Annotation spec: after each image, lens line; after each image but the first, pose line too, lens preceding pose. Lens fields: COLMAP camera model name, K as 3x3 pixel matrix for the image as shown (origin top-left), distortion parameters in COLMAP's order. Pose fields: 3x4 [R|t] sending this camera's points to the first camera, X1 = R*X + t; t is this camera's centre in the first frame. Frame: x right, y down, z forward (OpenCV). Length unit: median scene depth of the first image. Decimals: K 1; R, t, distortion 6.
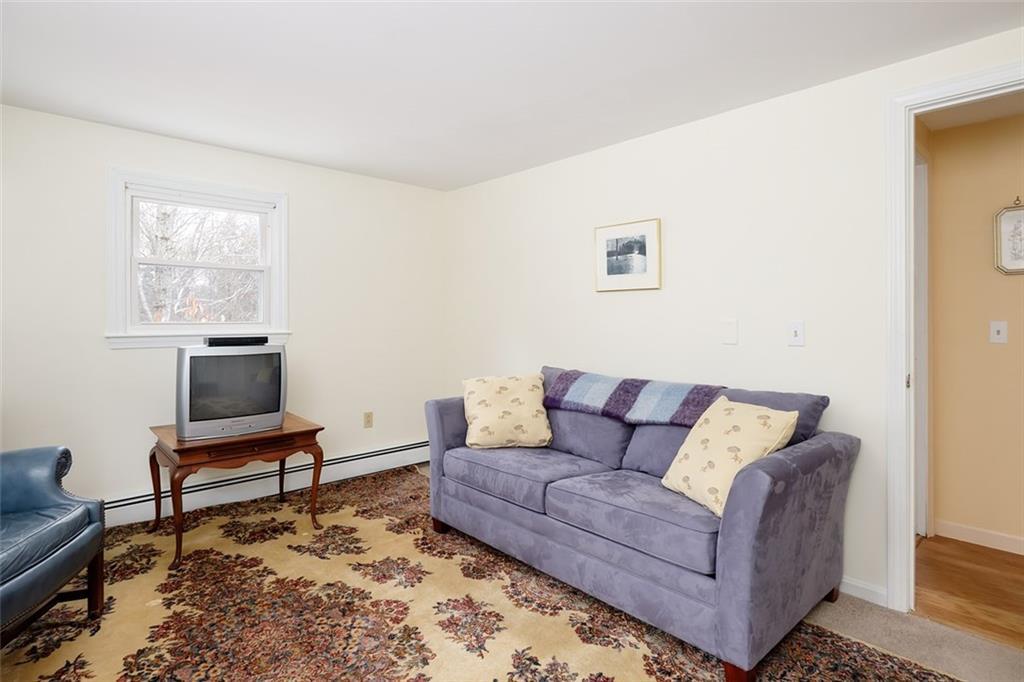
lens RADIAL K [[520.2, 0, 511.7], [0, 520.2, 316.5], [0, 0, 1]] dist [-0.001932, -0.001259]
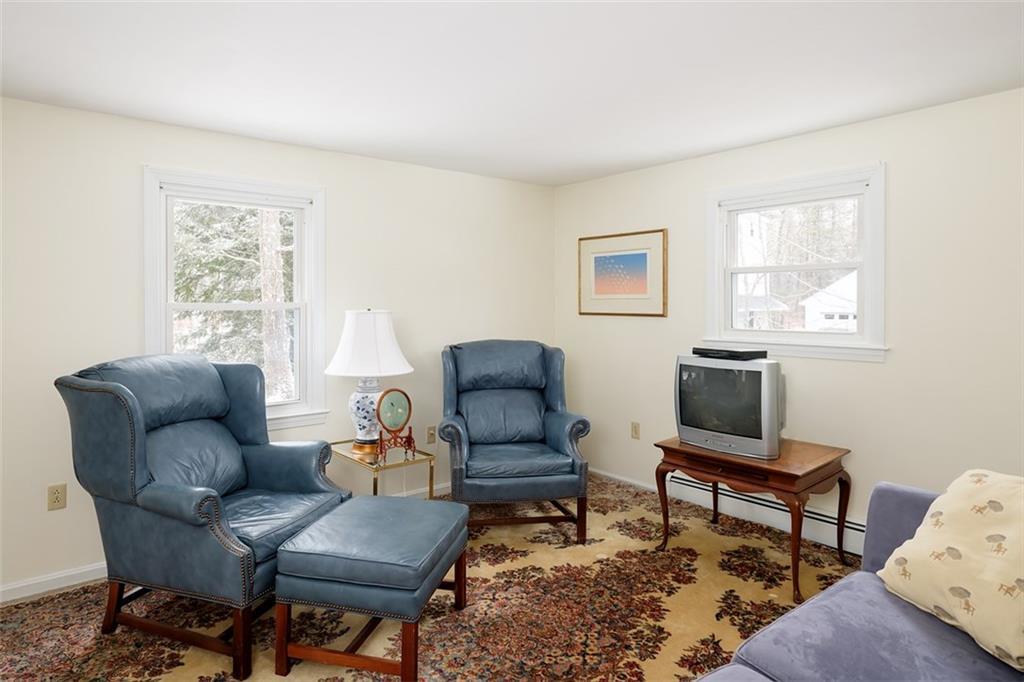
lens RADIAL K [[602.7, 0, 511.7], [0, 602.7, 303.1], [0, 0, 1]] dist [-0.000437, -0.000091]
pose [[-0.051346, 0.001962, -0.998679, 0.656881], [0.001760, 0.999997, 0.001874, -0.052096], [0.998679, -0.001662, -0.051349, 0.732171]]
